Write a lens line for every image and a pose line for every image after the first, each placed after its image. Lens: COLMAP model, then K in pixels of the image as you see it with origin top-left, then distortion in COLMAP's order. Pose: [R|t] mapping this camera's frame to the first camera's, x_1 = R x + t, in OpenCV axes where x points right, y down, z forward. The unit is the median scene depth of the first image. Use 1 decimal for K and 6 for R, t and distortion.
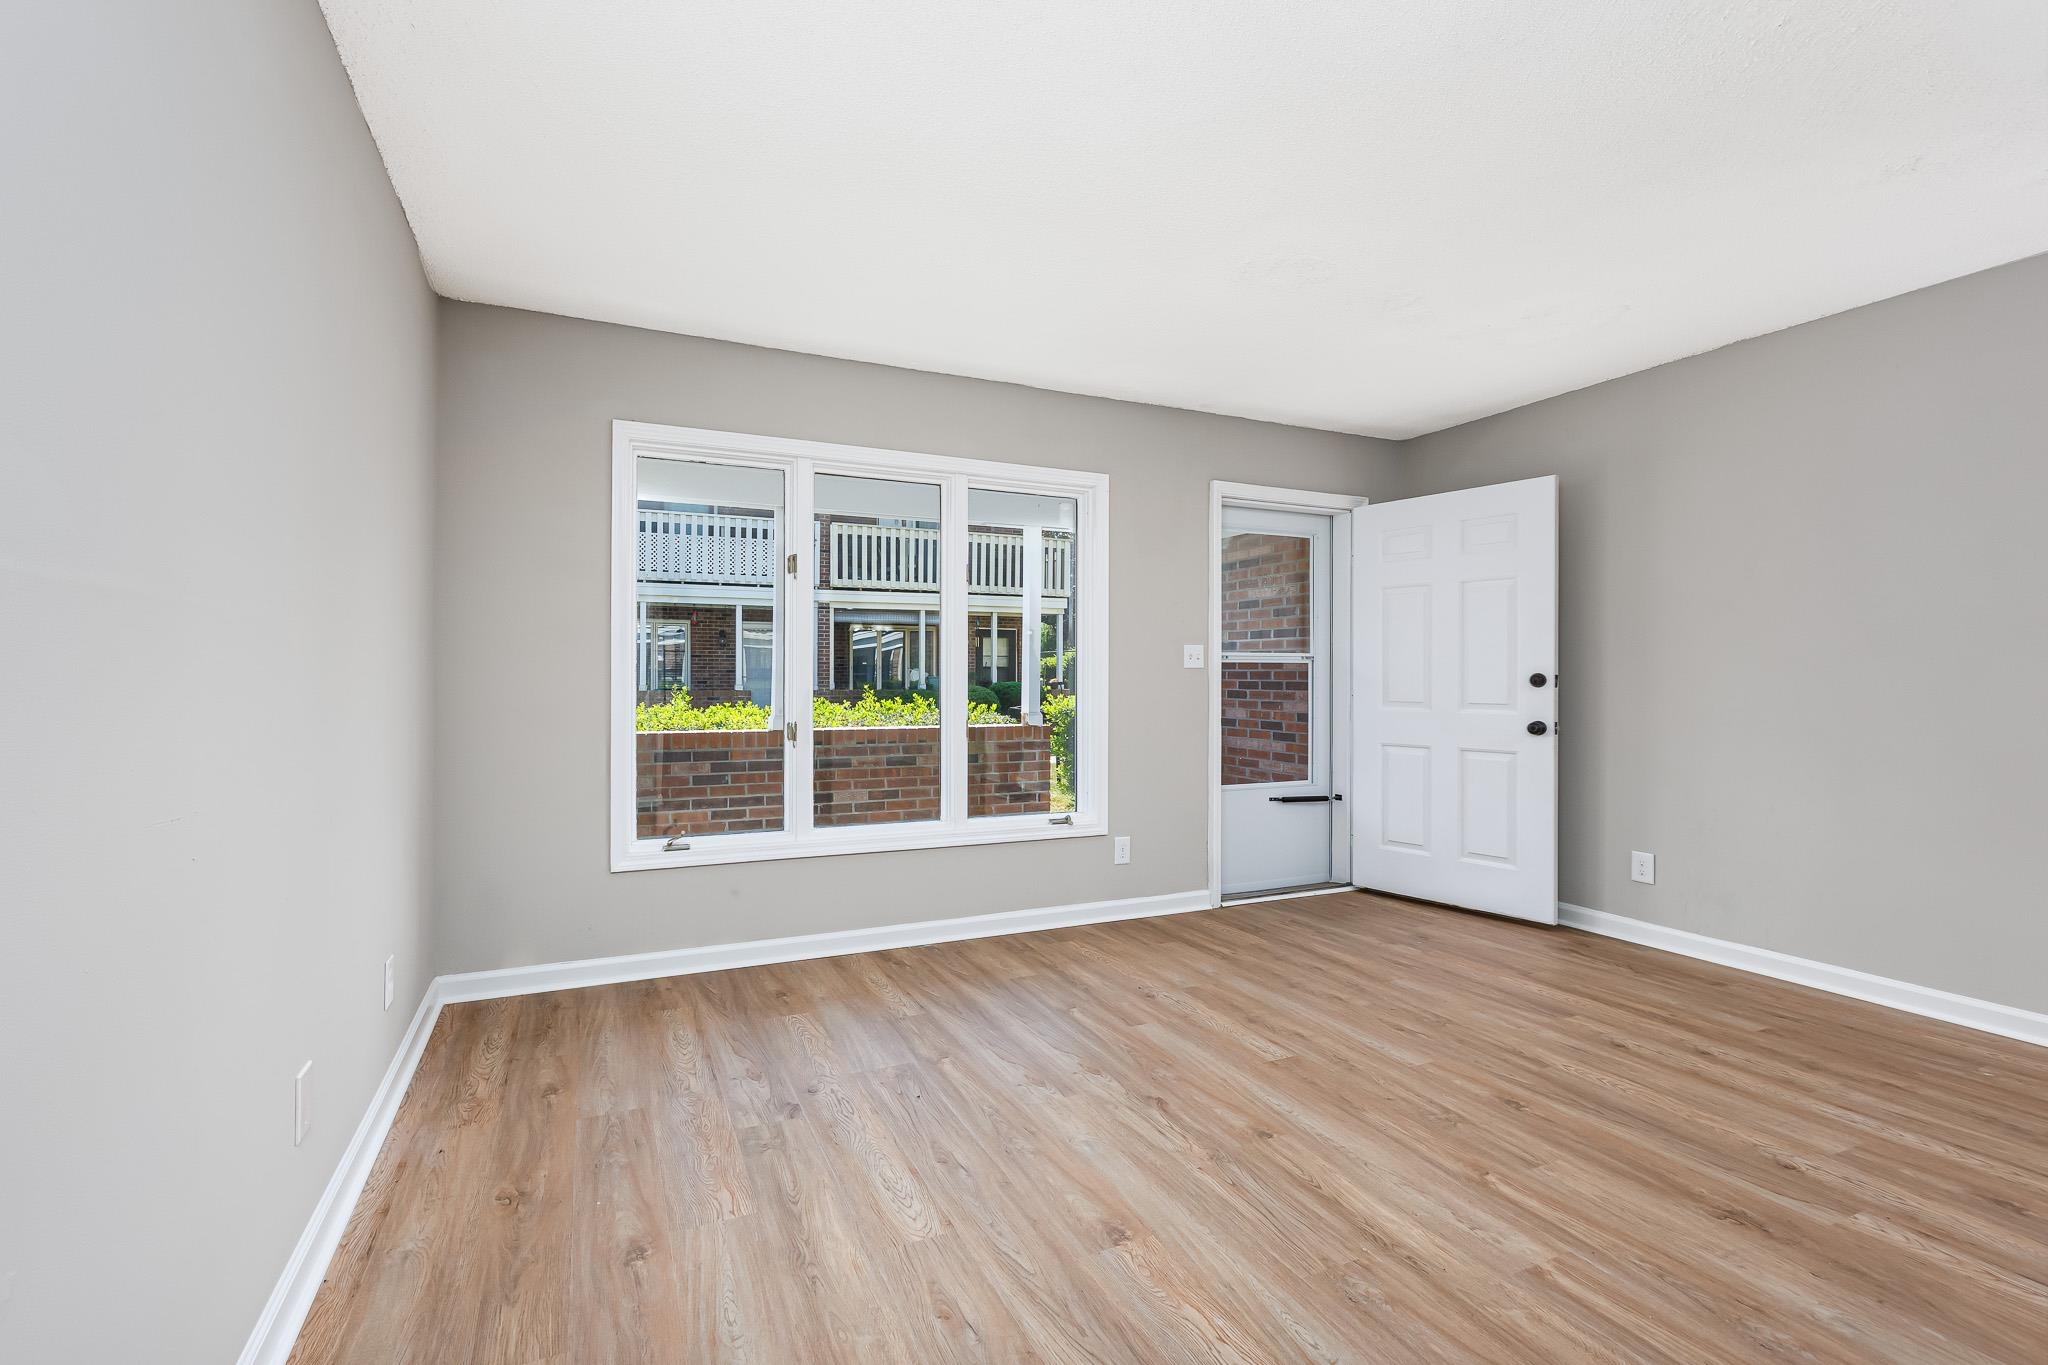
lens RADIAL K [[822.7, 0, 904.8], [0, 822.7, 705.0], [0, 0, 1]] dist [0.003346, -0.001549]
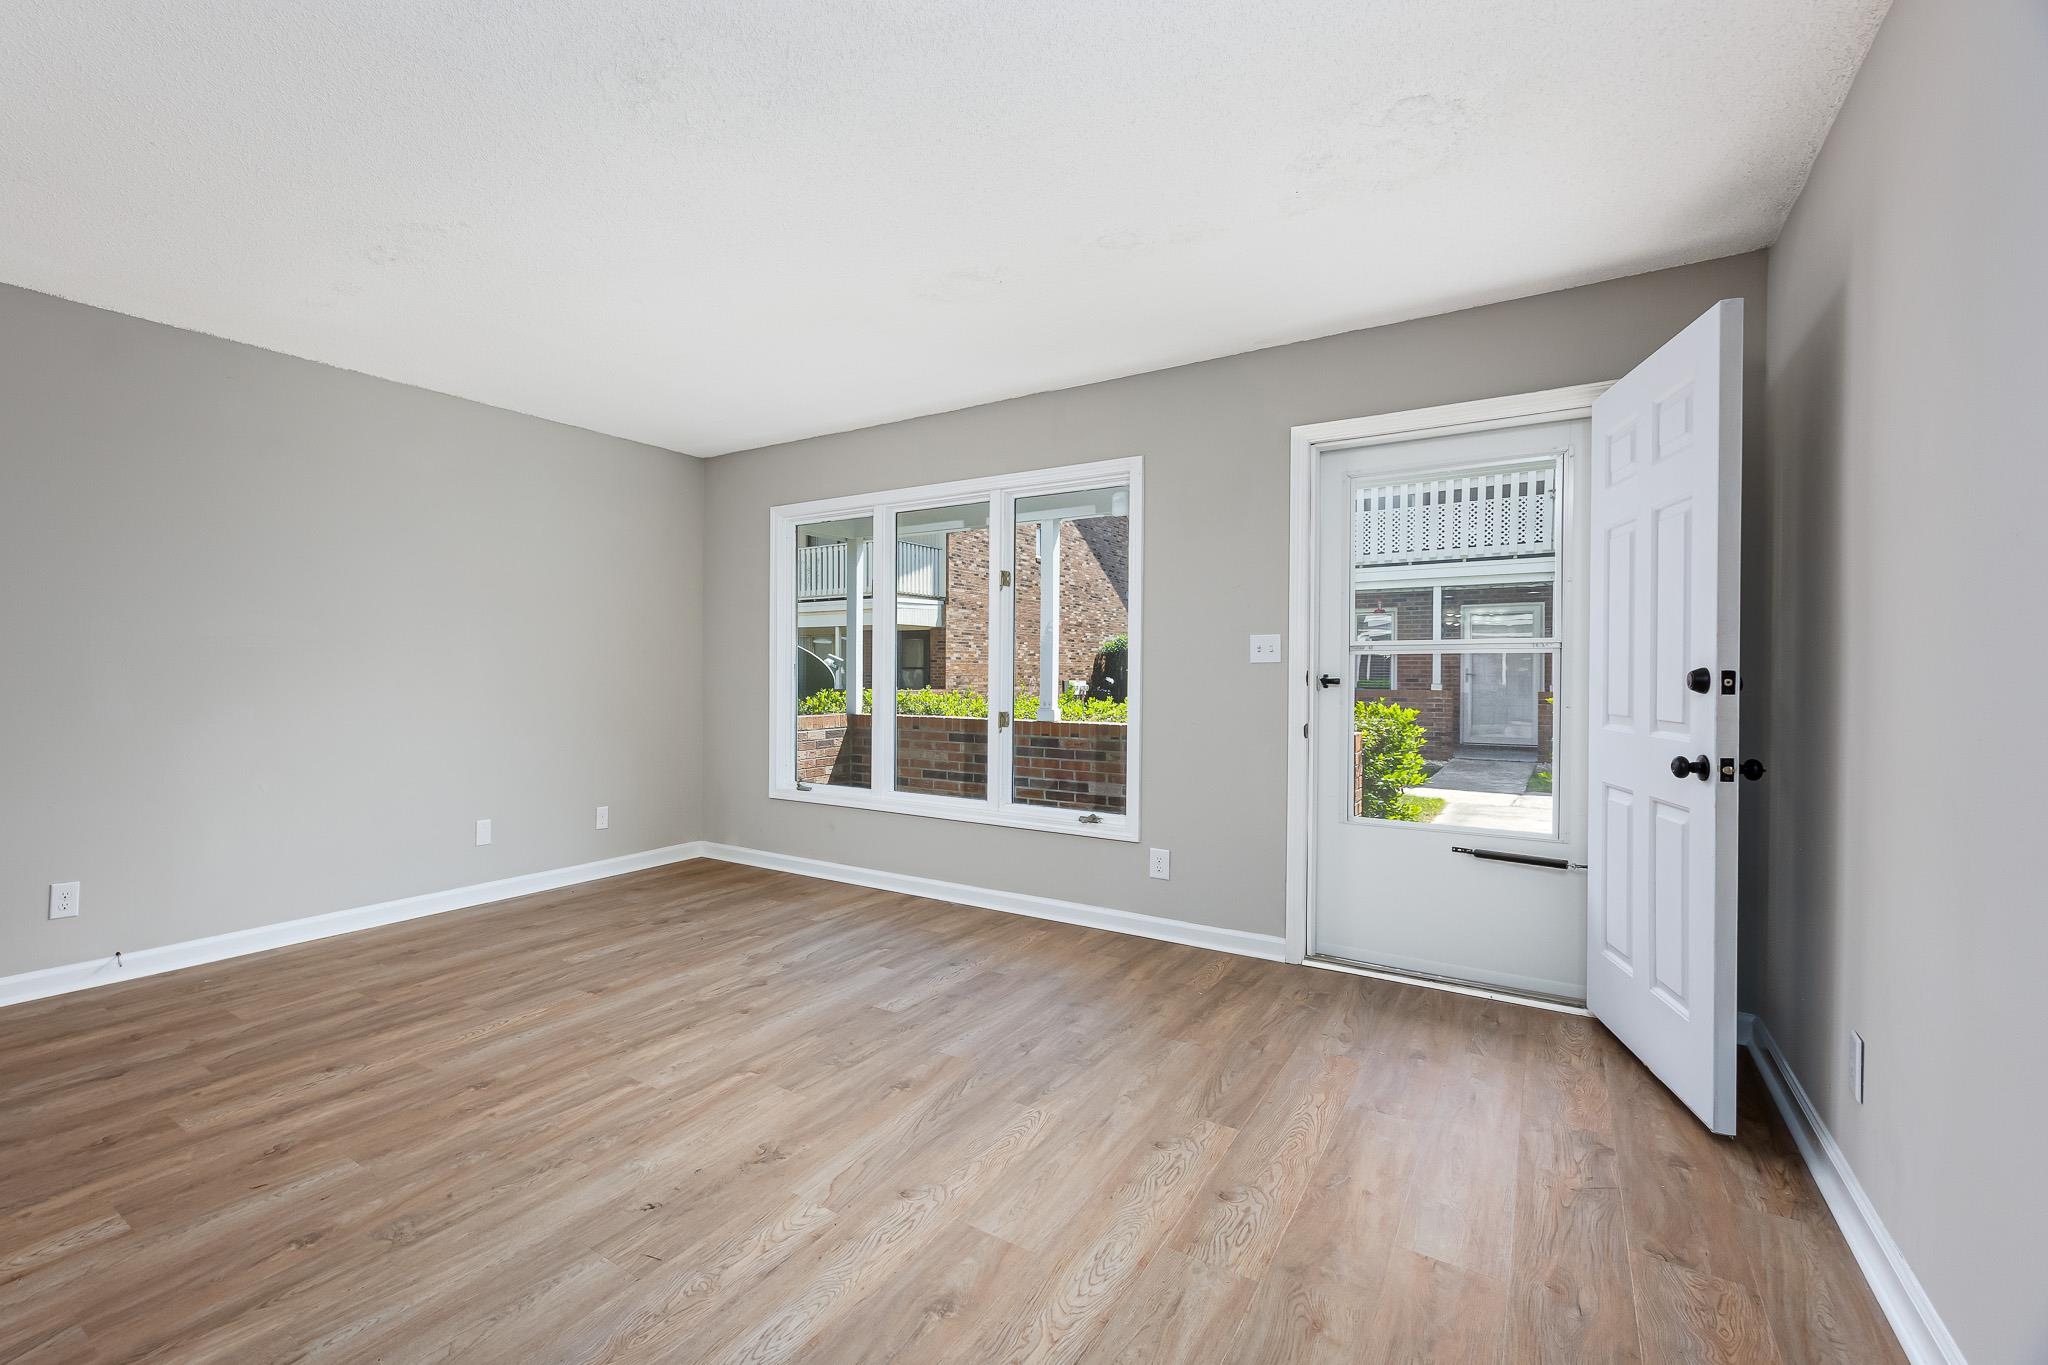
lens RADIAL K [[879.1, 0, 868.4], [0, 879.1, 712.9], [0, 0, 1]] dist [-0.002928, 0.000615]
pose [[0.538365, 0.039570, -0.841783, 1.037746], [-0.030885, 0.999152, 0.027215, -0.008054], [0.842146, 0.011347, 0.539130, 0.231826]]
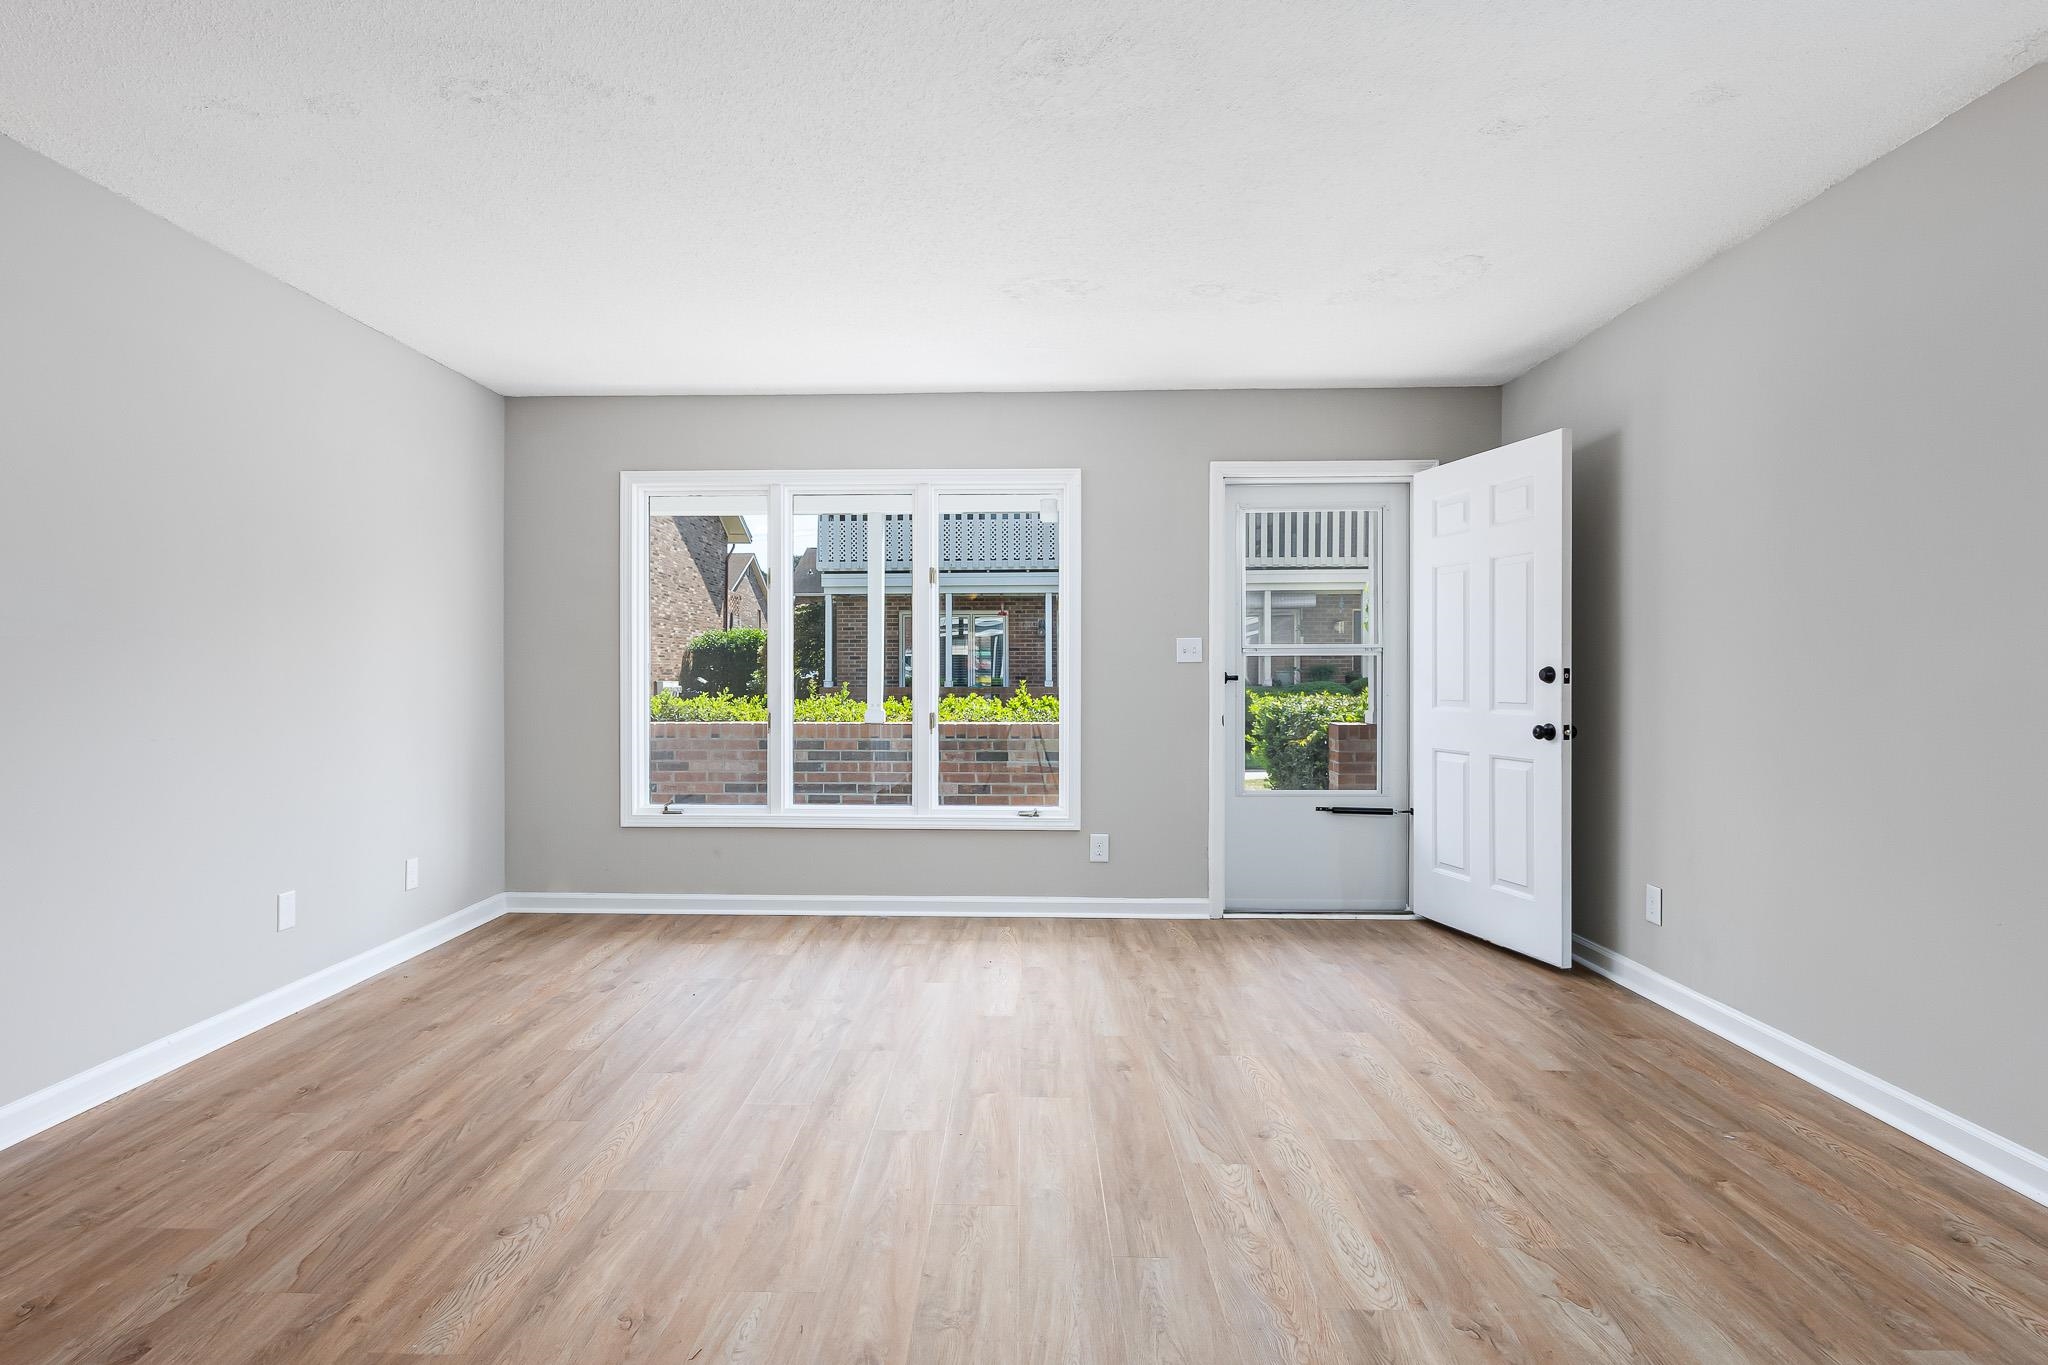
lens RADIAL K [[986.0, 0, 963.0], [0, 986.0, 724.7], [0, 0, 1]] dist [-0.004525, 0.003125]
pose [[0.915372, 0.018057, -0.402204, 0.675606], [-0.009654, 0.999691, 0.022908, 0.003324], [0.402493, -0.017086, 0.915263, -0.169471]]
